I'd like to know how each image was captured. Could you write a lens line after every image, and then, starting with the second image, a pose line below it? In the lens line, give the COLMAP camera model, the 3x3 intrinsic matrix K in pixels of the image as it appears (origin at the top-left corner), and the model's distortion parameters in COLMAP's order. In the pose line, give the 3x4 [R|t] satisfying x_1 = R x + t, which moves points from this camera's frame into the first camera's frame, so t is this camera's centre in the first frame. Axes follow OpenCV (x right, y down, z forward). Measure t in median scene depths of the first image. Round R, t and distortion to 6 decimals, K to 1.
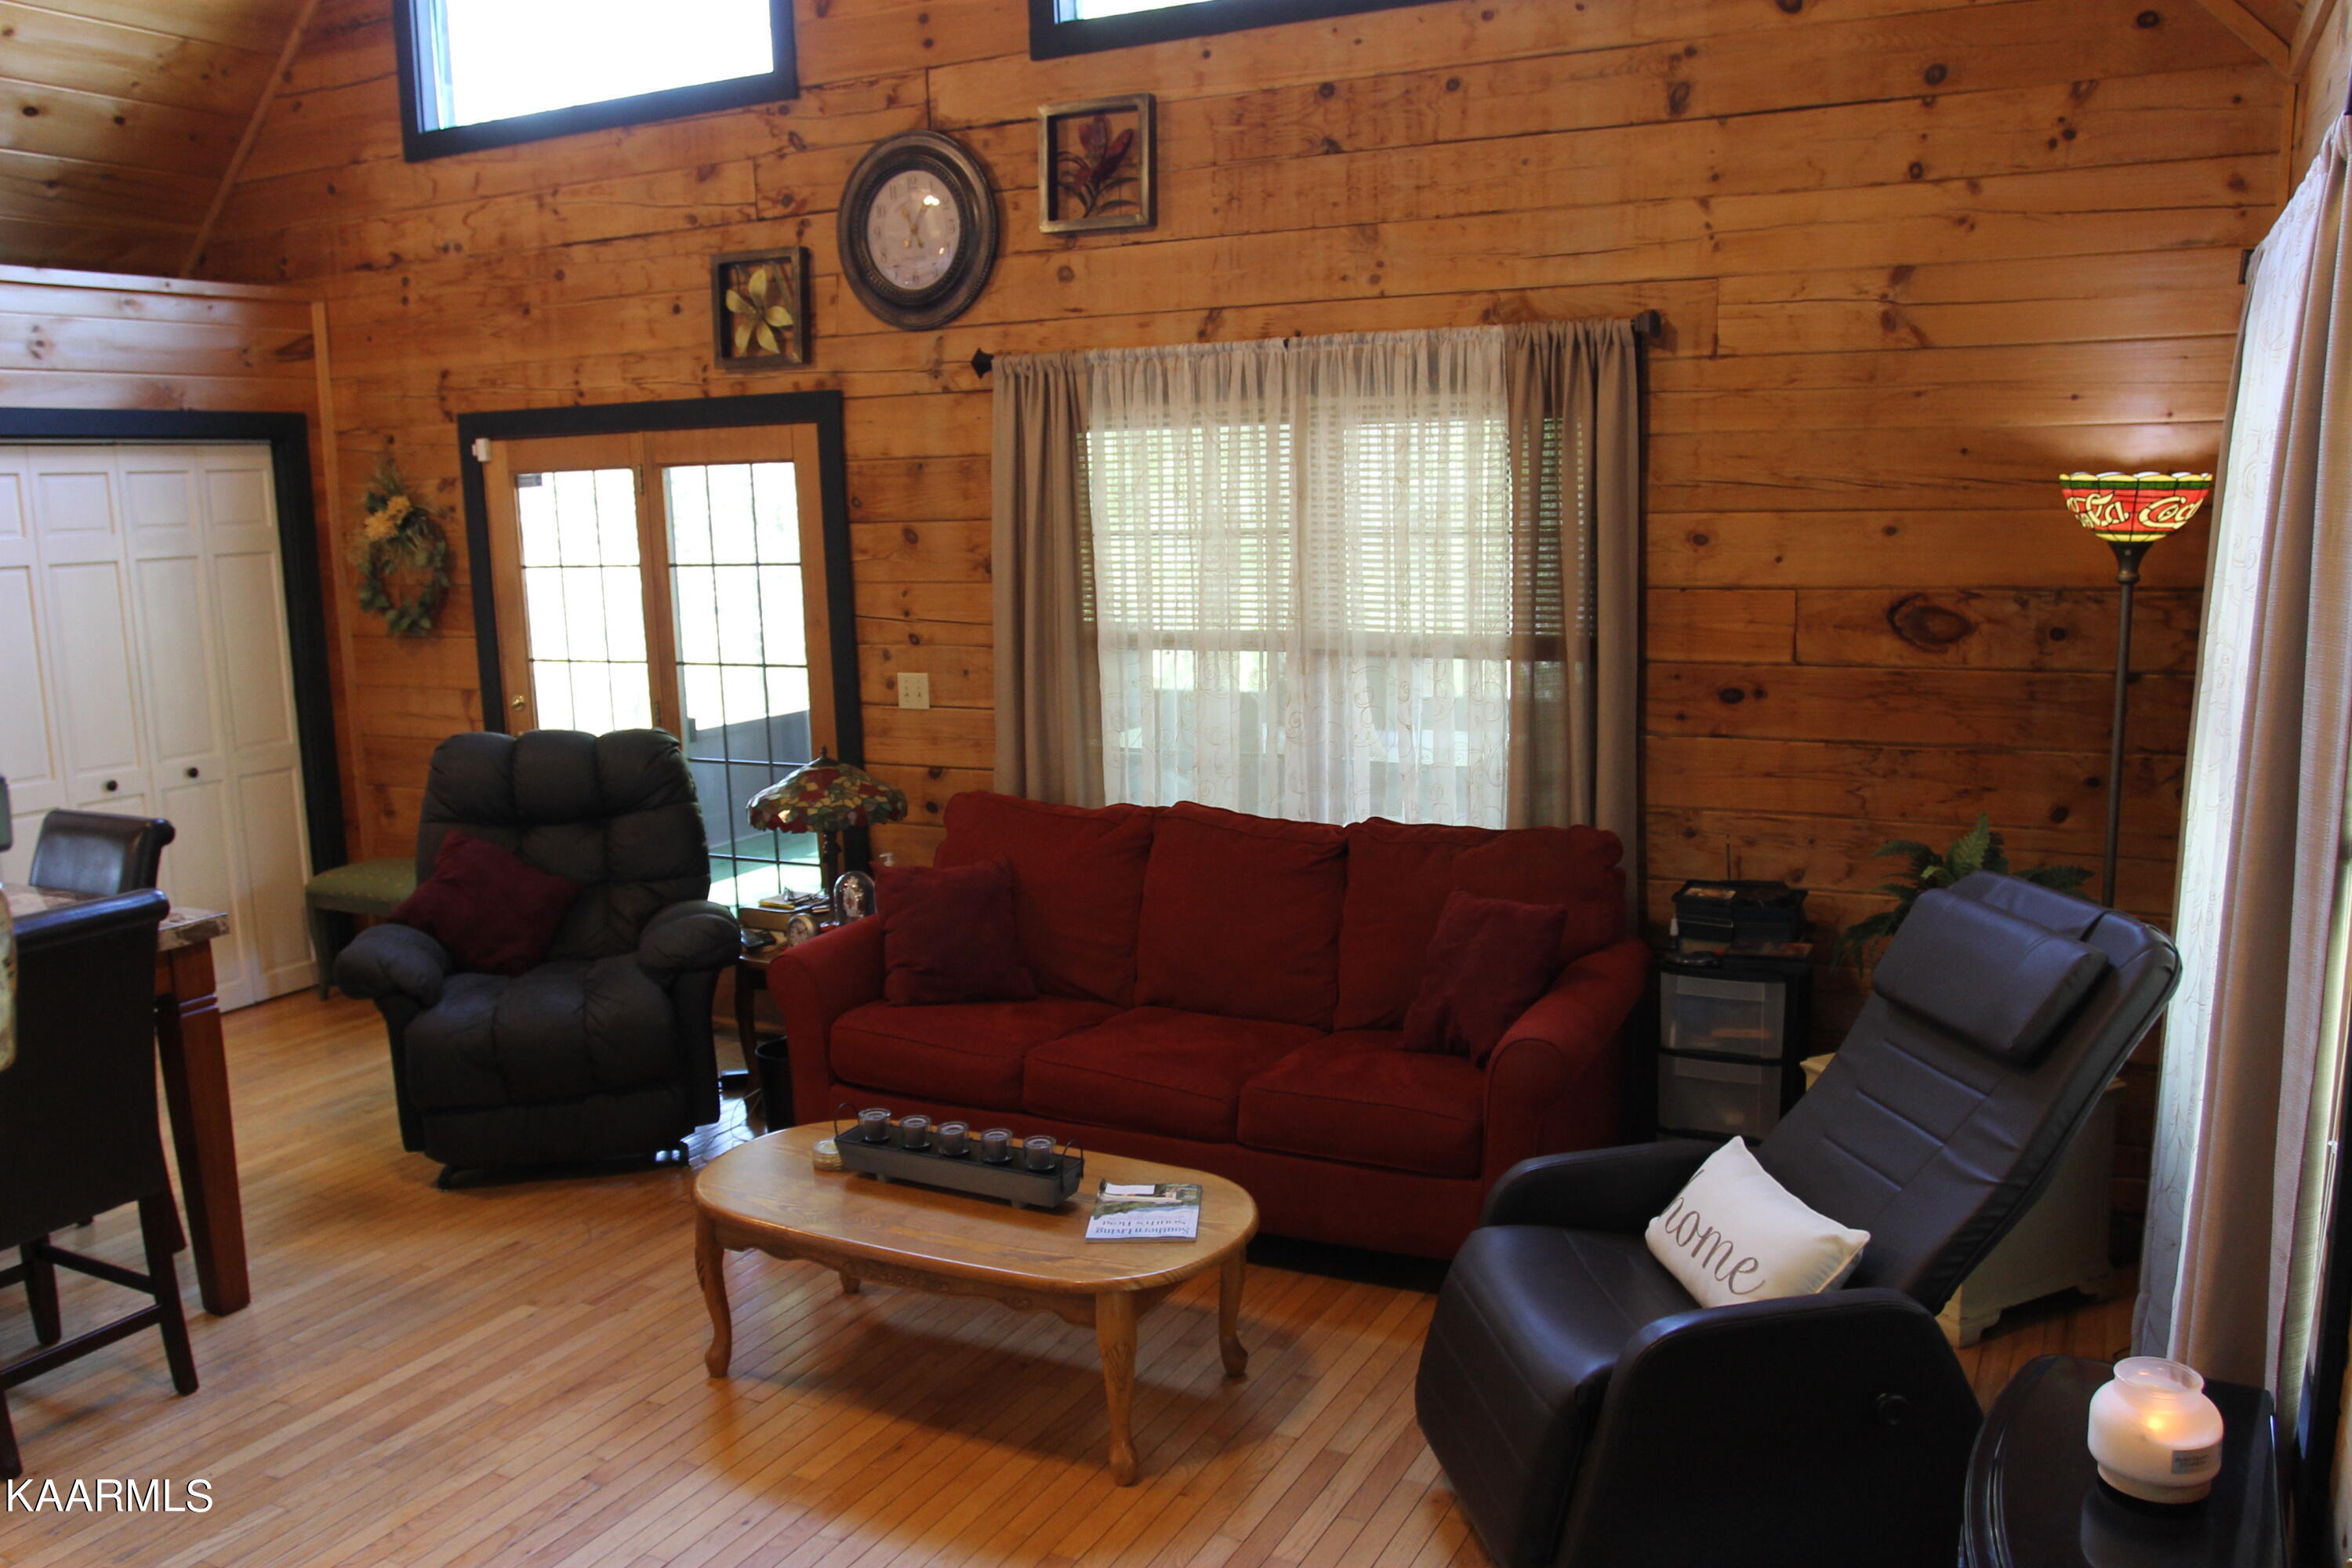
lens RADIAL K [[1874.4, 0, 1165.5], [0, 1874.4, 799.5], [0, 0, 1]] dist [-0.078565, 0.047290]
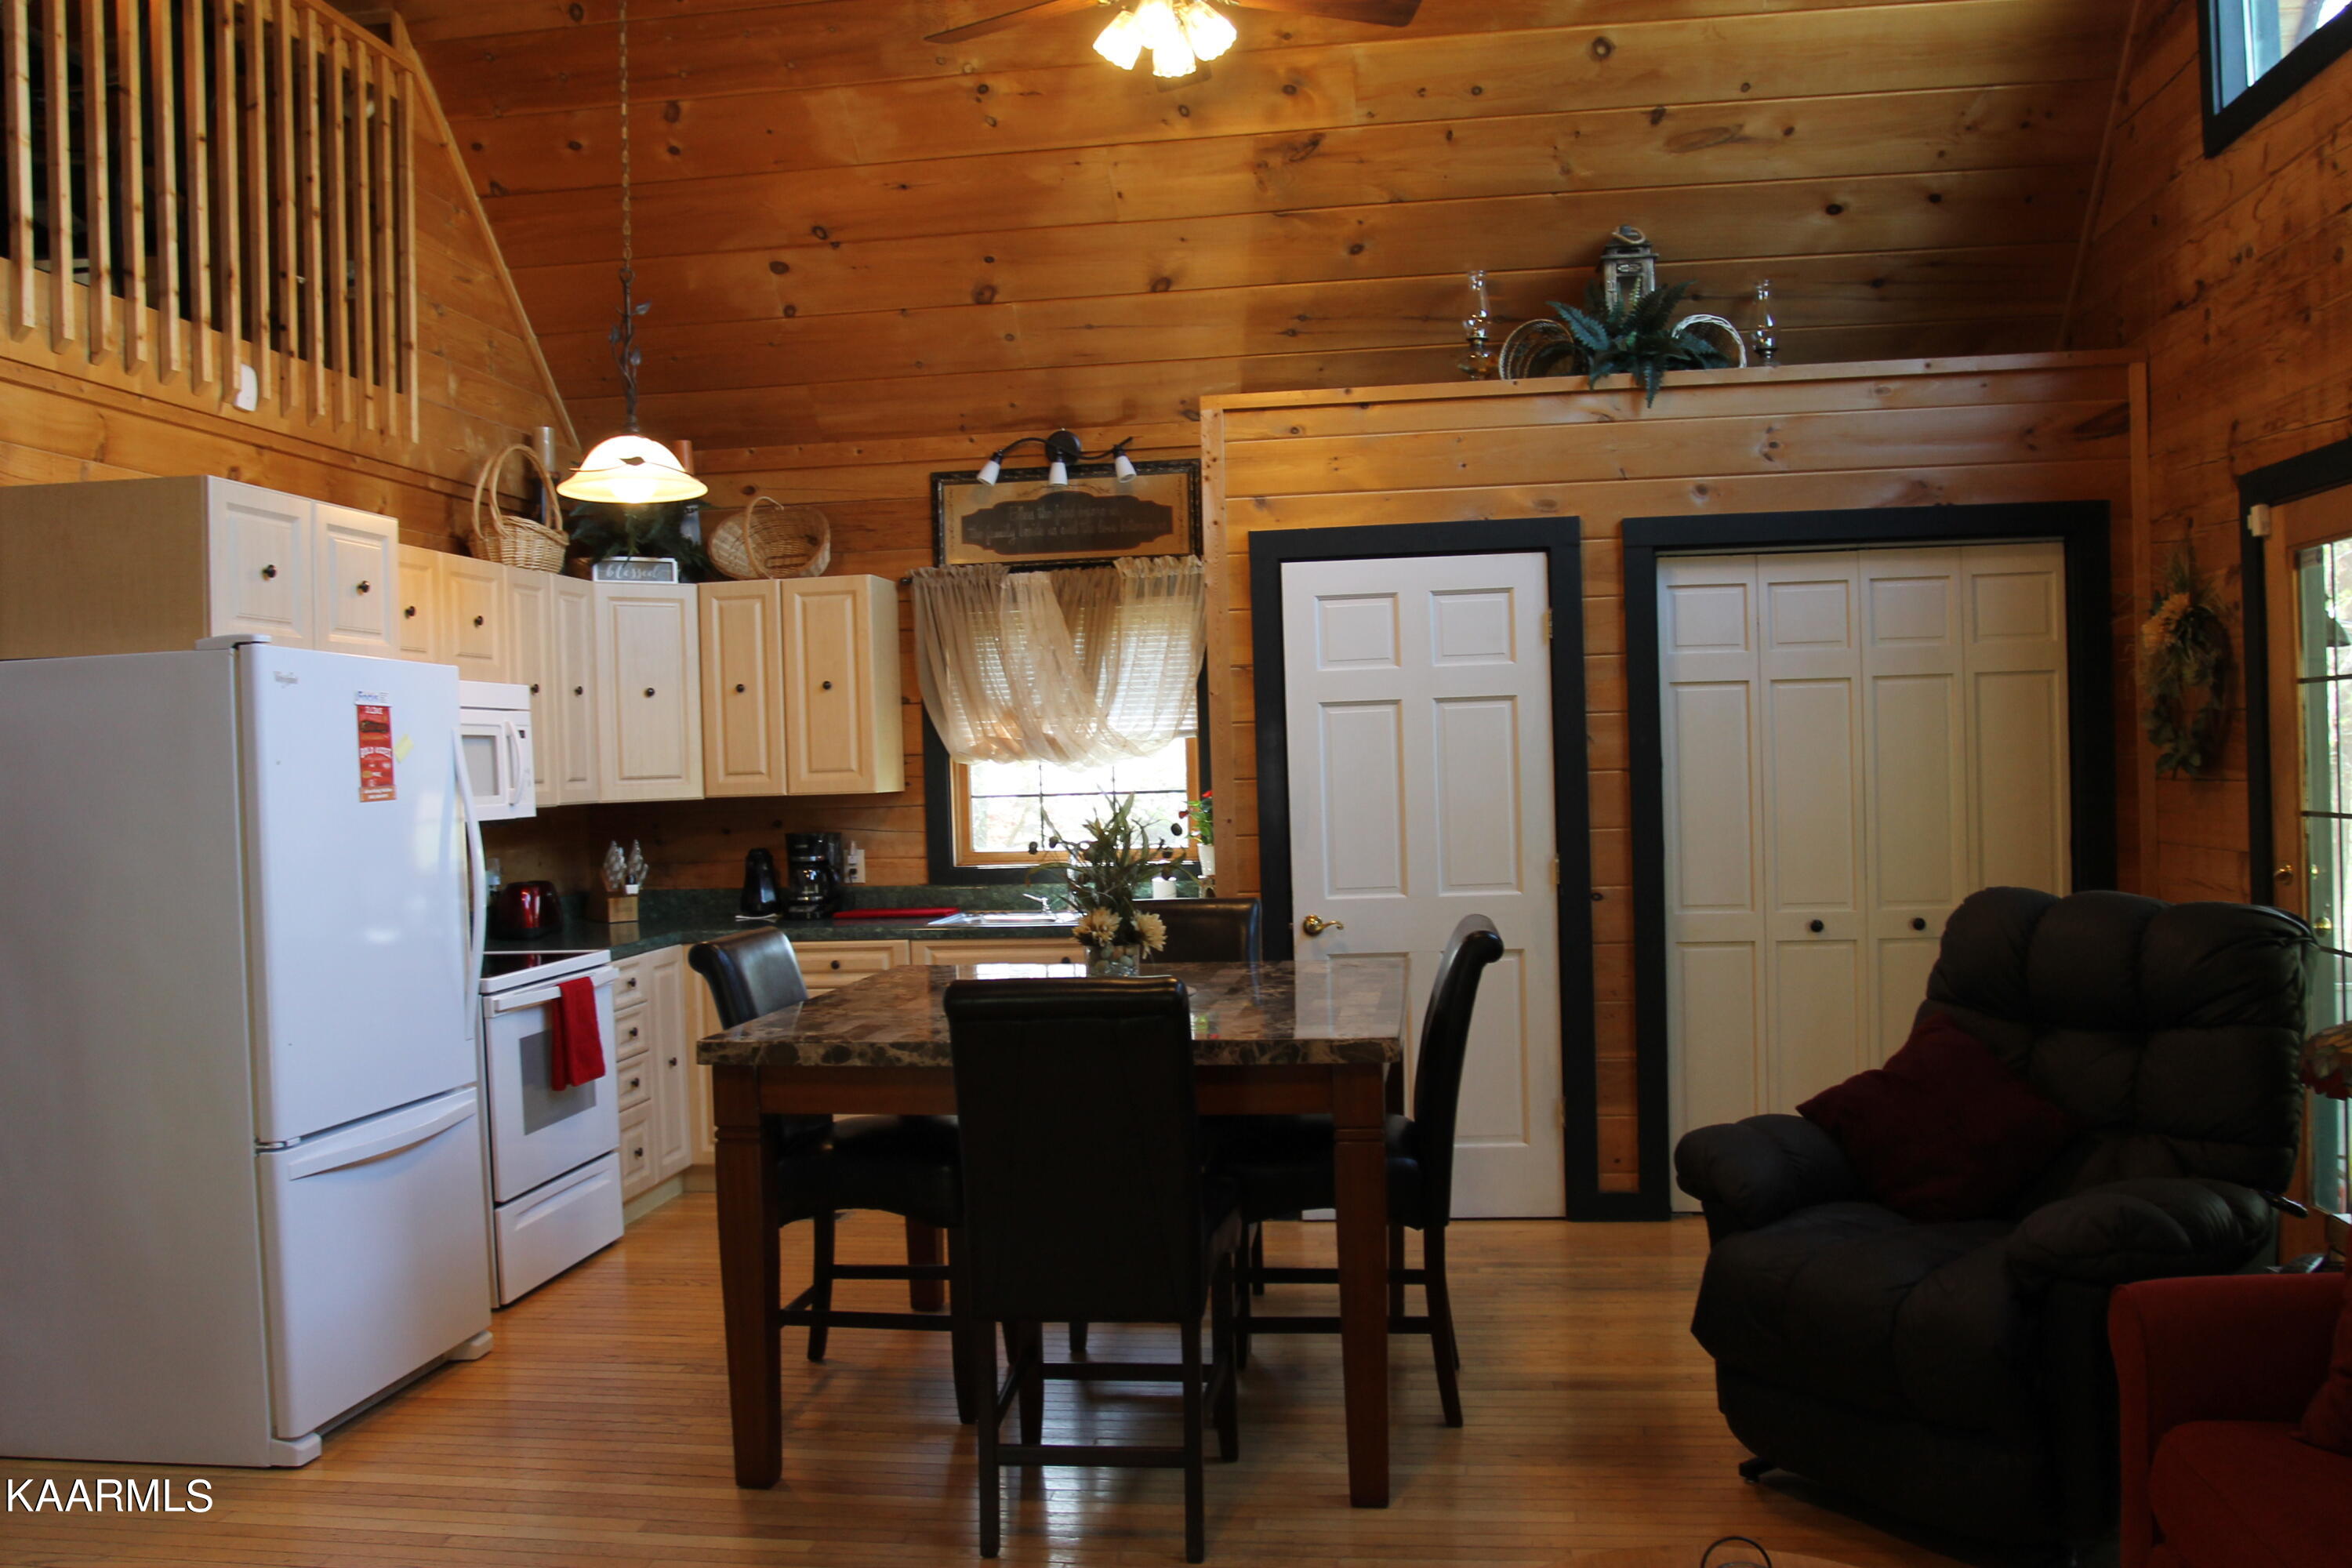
lens RADIAL K [[1874.4, 0, 1181.0], [0, 1874.4, 792.6], [0, 0, 1]] dist [-0.078565, 0.047290]
pose [[0.337757, 0.030473, -0.940740, 0.181621], [-0.136834, 0.990447, -0.017045, -0.014731], [0.931234, 0.134482, 0.338700, 0.413491]]
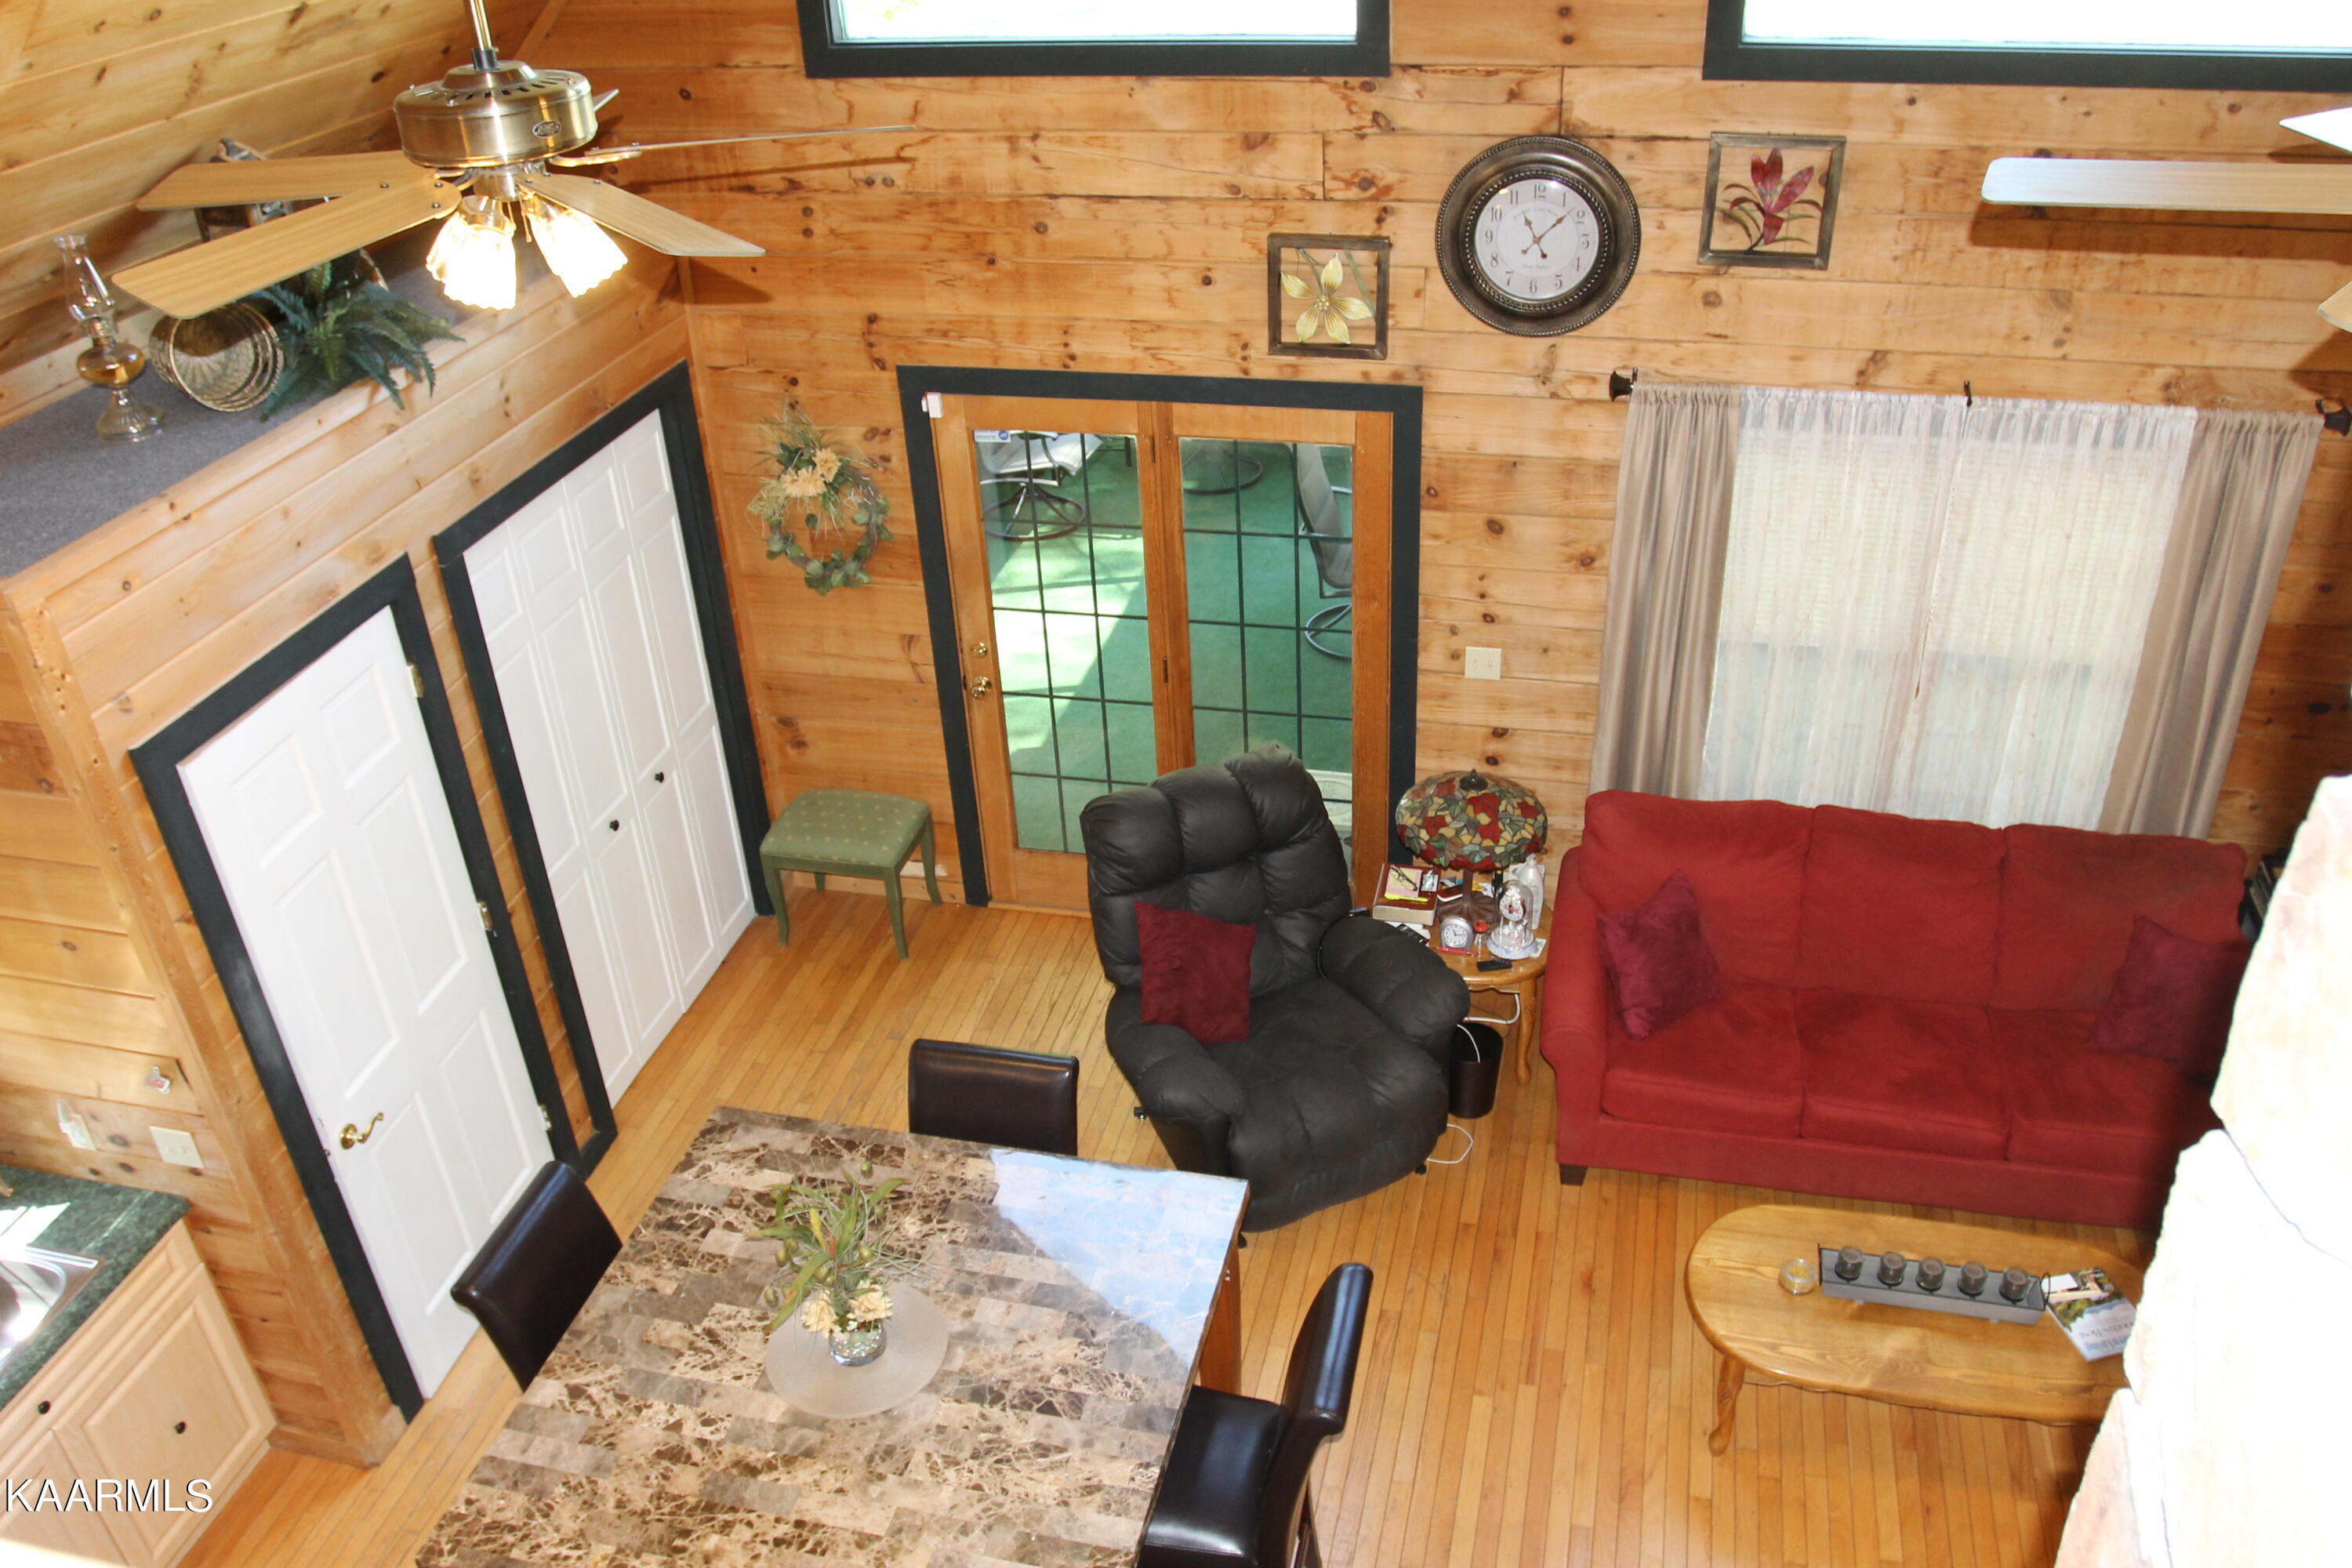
lens RADIAL K [[1874.4, 0, 1173.3], [0, 1874.4, 802.7], [0, 0, 1]] dist [-0.078565, 0.047290]
pose [[0.970372, -0.141817, 0.195618, -0.504676], [0.059040, 0.924254, 0.377186, -0.380119], [-0.234292, -0.354461, 0.905243, 0.072830]]
